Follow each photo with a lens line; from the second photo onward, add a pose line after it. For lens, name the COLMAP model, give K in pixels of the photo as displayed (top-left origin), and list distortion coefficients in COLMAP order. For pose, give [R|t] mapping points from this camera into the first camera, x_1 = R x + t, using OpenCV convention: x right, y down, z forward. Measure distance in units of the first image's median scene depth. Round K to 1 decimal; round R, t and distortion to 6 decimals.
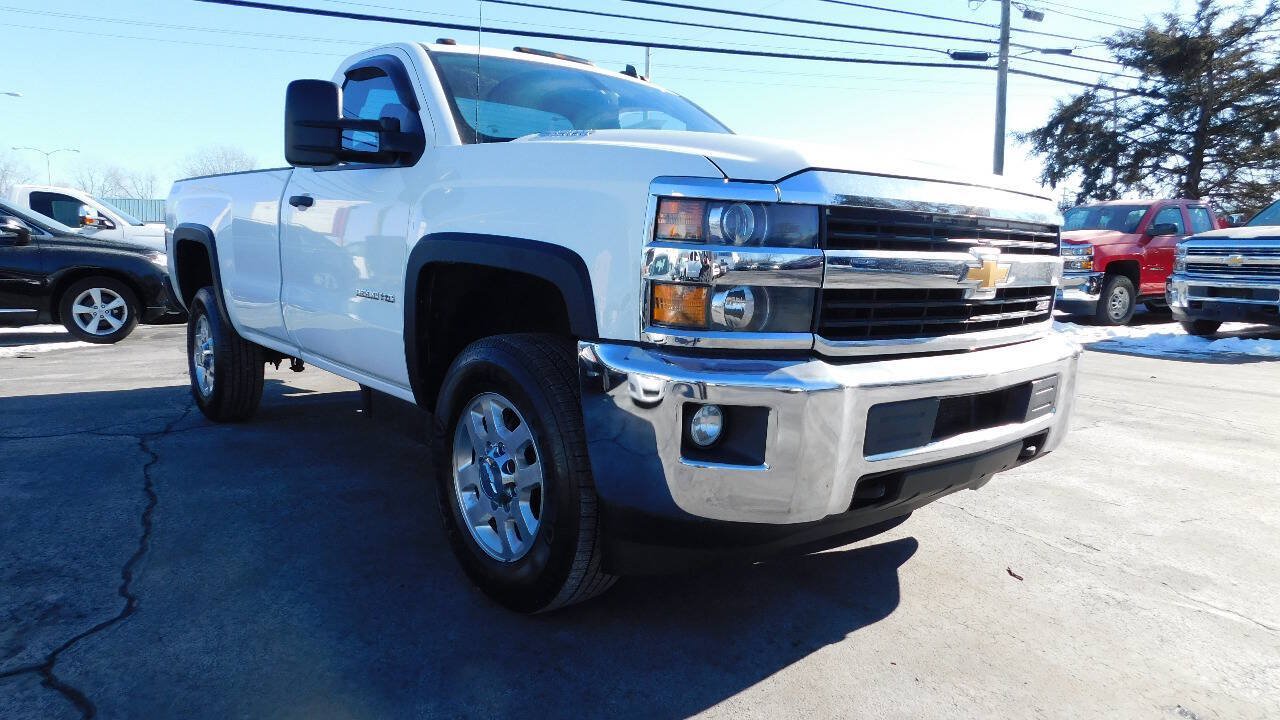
lens RADIAL K [[872.7, 0, 637.8], [0, 872.7, 357.1], [0, 0, 1]] dist [-0.068942, 0.075588]
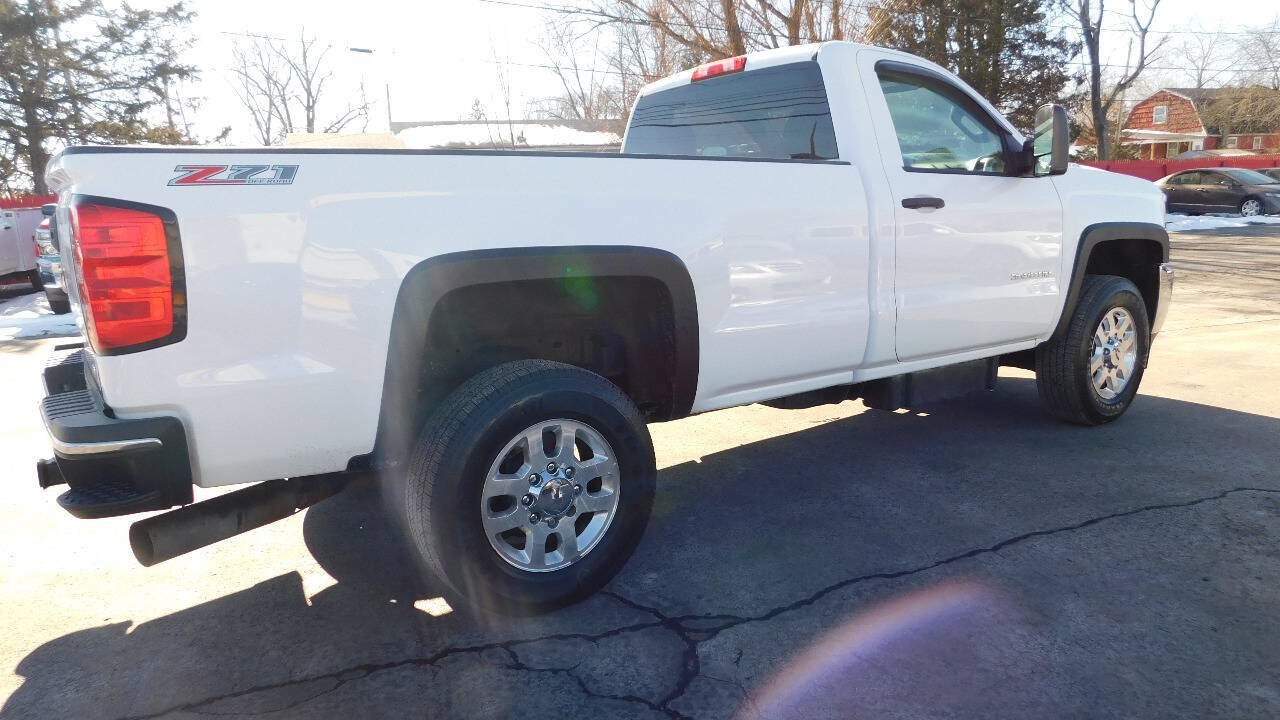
lens RADIAL K [[869.7, 0, 635.8], [0, 869.7, 359.4], [0, 0, 1]] dist [-0.064724, 0.068232]
pose [[0.091092, -0.204592, 0.974600, -1.707321], [0.163774, 0.968421, 0.187988, -0.300139], [-0.982283, 0.142490, 0.121722, 1.491646]]
